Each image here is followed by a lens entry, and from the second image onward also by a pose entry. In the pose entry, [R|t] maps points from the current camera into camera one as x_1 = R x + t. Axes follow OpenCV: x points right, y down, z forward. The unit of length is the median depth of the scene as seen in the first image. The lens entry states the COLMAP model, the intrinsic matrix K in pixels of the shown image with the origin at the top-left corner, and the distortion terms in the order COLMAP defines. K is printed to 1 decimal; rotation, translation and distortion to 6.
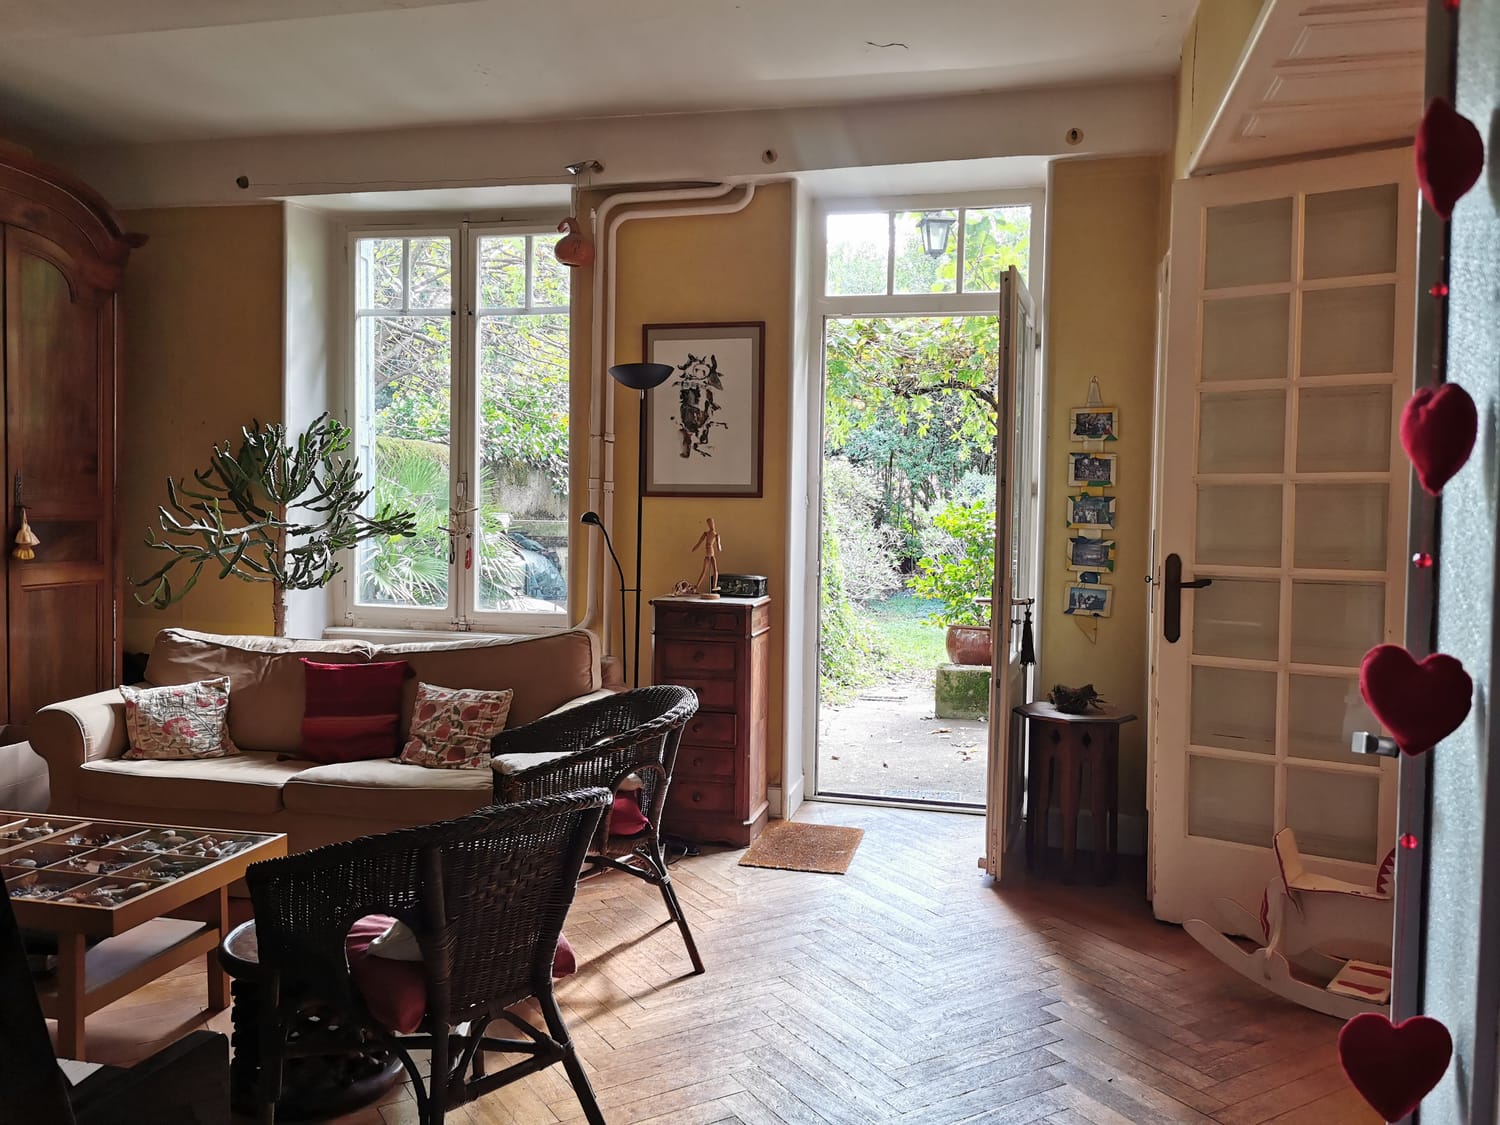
lens RADIAL K [[1158.5, 0, 748.7], [0, 1158.5, 560.4], [0, 0, 1]] dist [-0.007113, -0.002545]
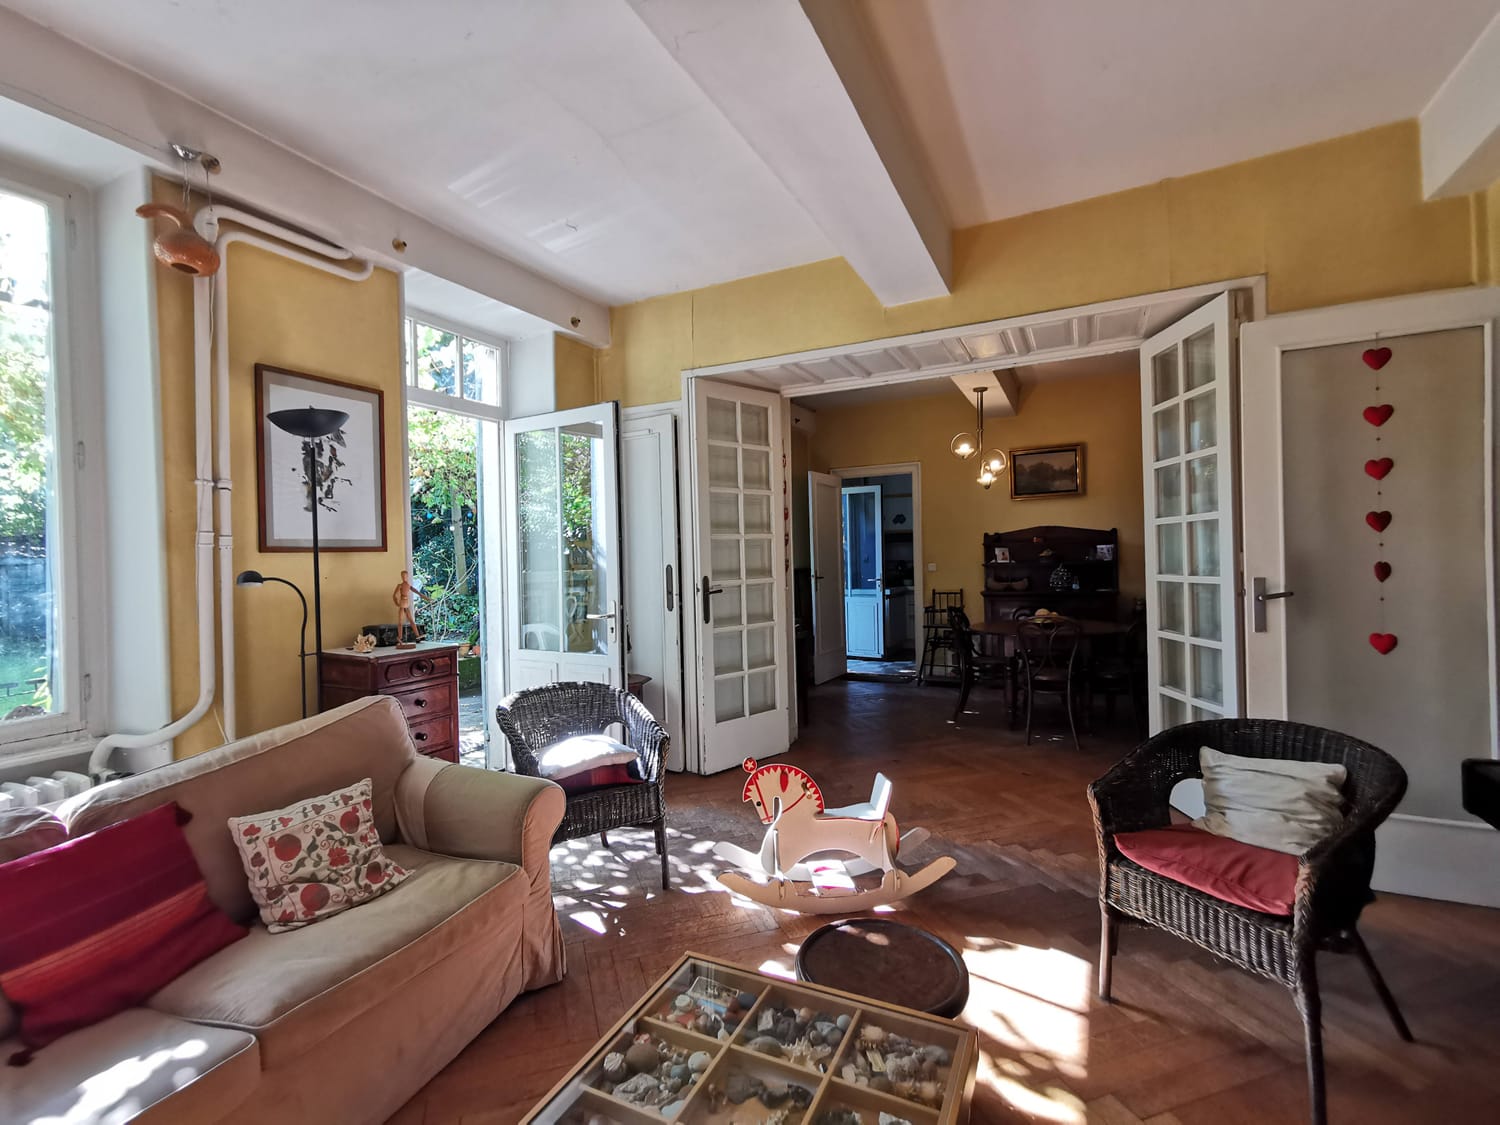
lens RADIAL K [[692.5, 0, 751.6], [0, 692.5, 558.3], [0, 0, 1]] dist [0.003457, 0.000553]
pose [[0.219659, -0.023226, 0.975300, -0.545132], [0.066818, 0.997727, 0.008711, -0.030164], [-0.973286, 0.063254, 0.220712, 0.518274]]
